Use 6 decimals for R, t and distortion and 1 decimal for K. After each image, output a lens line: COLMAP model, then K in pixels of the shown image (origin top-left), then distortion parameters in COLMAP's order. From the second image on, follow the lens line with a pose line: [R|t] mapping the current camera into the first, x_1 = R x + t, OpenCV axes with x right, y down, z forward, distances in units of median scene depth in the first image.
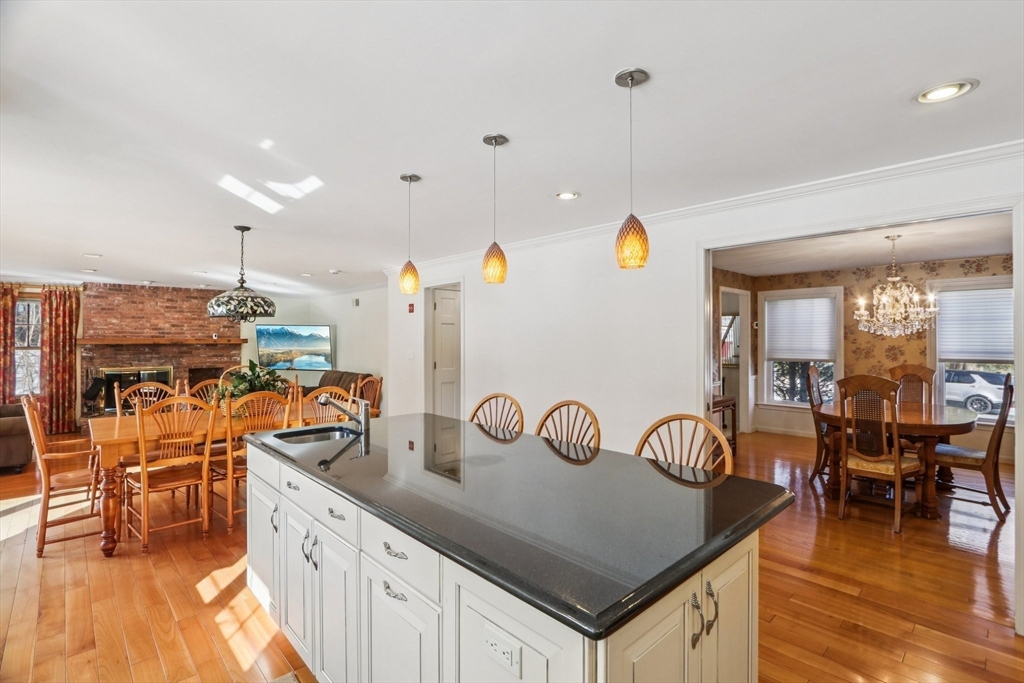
lens RADIAL K [[483.7, 0, 513.3], [0, 483.7, 338.6], [0, 0, 1]] dist [-0.006475, -0.000603]
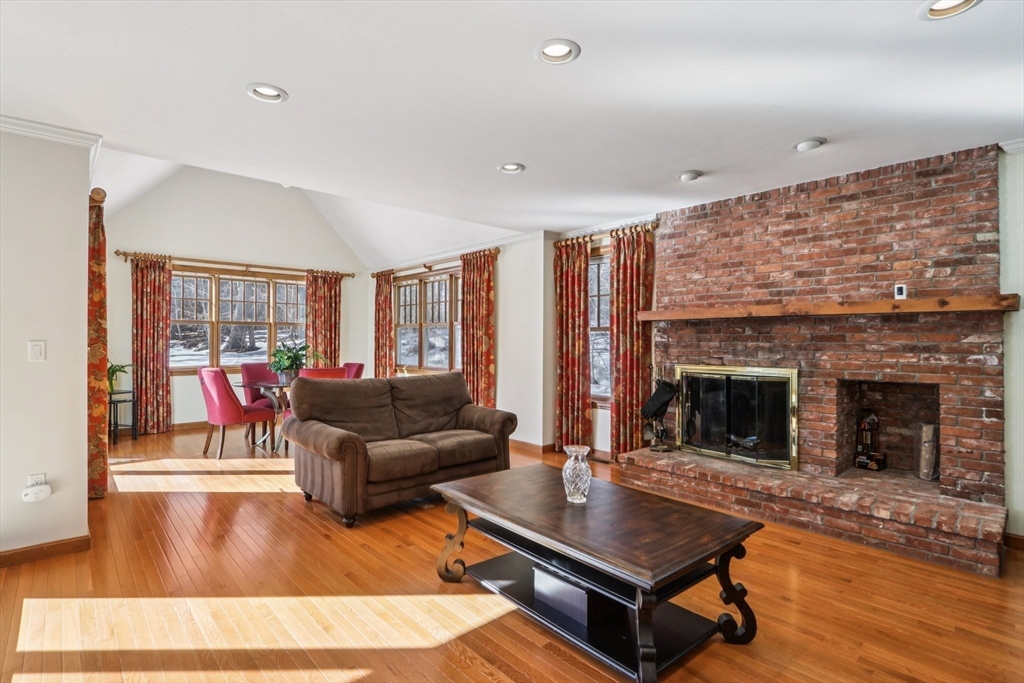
lens RADIAL K [[483.7, 0, 512.3], [0, 483.7, 338.4], [0, 0, 1]] dist [-0.006475, -0.000603]
pose [[-0.005338, -0.005223, -0.999972, -0.286644], [-0.003555, 0.999980, -0.005204, 0.033378], [0.999979, 0.003527, -0.005356, 0.768819]]
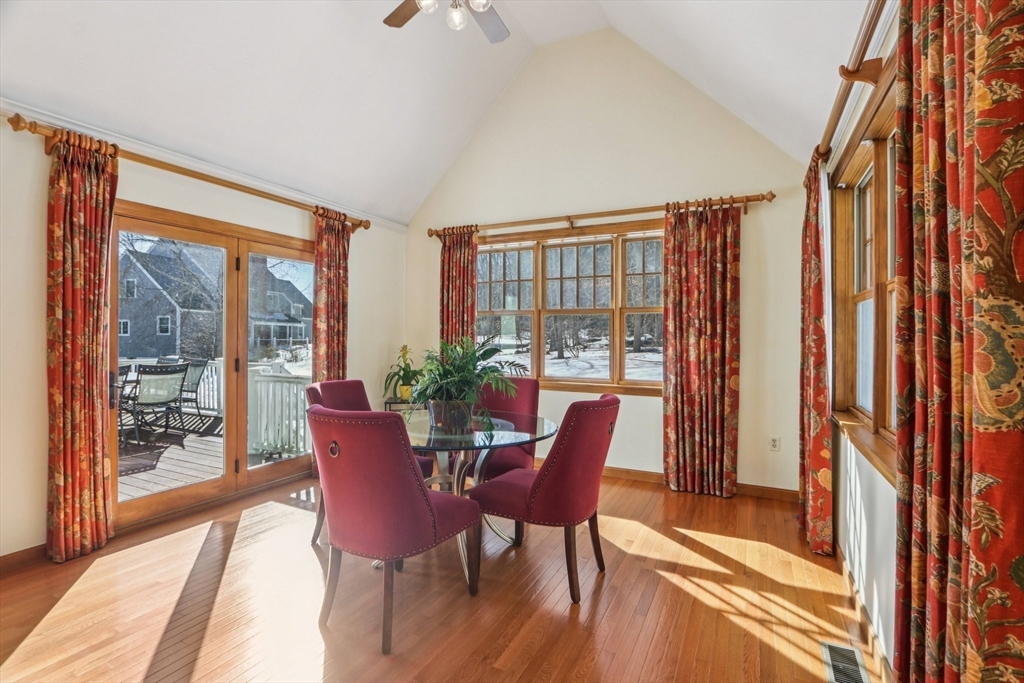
lens RADIAL K [[483.7, 0, 511.0], [0, 483.7, 335.8], [0, 0, 1]] dist [-0.006475, -0.000603]
pose [[-0.939374, -0.001793, -0.342889, -0.496608], [-0.004108, 0.999973, 0.006027, 0.031679], [0.342869, 0.007070, -0.939357, 0.771675]]
